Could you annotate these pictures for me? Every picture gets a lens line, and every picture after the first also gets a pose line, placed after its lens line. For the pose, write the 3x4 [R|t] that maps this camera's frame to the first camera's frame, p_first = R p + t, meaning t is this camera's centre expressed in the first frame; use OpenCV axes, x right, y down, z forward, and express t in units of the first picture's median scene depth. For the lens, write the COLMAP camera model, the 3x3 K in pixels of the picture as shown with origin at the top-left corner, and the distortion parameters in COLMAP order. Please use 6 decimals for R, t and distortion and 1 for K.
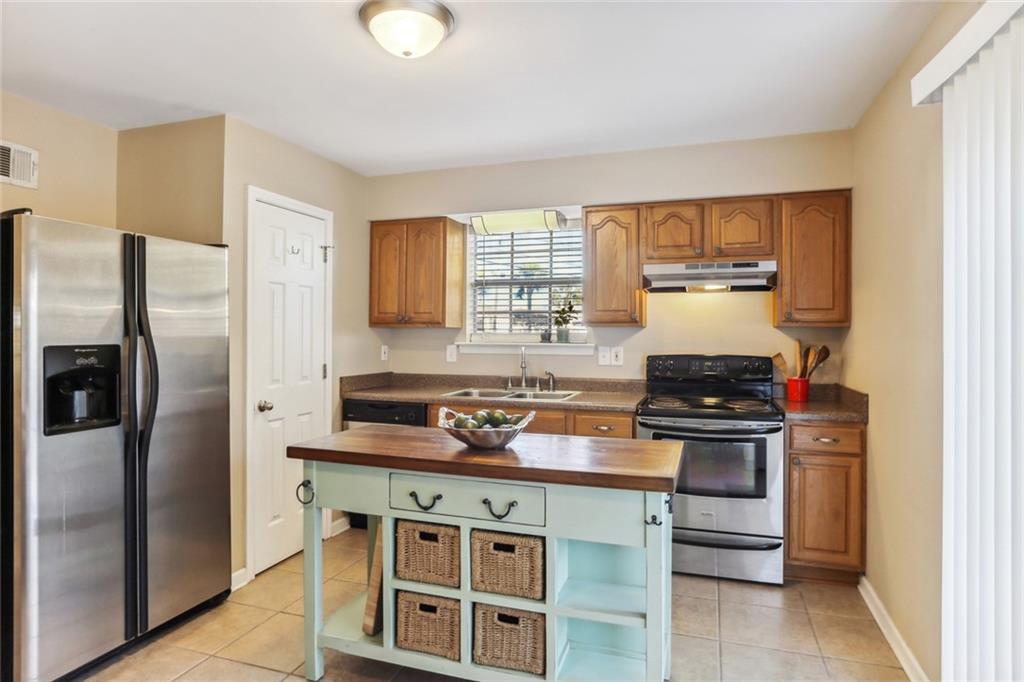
lens RADIAL K [[577.9, 0, 511.3], [0, 577.9, 327.0], [0, 0, 1]] dist [-0.000806, -0.000215]
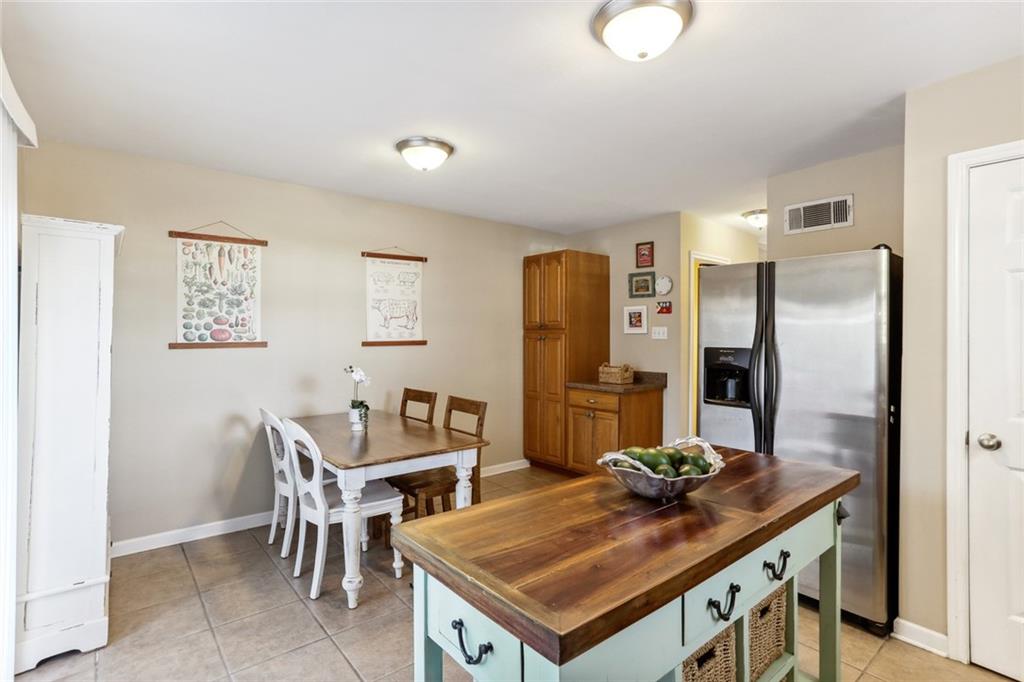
lens RADIAL K [[507.5, 0, 511.1], [0, 507.5, 335.6], [0, 0, 1]] dist [-0.064835, 0.060430]
pose [[-0.532763, -0.005969, -0.846243, 0.595981], [-0.003972, 0.999982, -0.004553, 0.007633], [0.846255, 0.000936, -0.532777, 1.149838]]
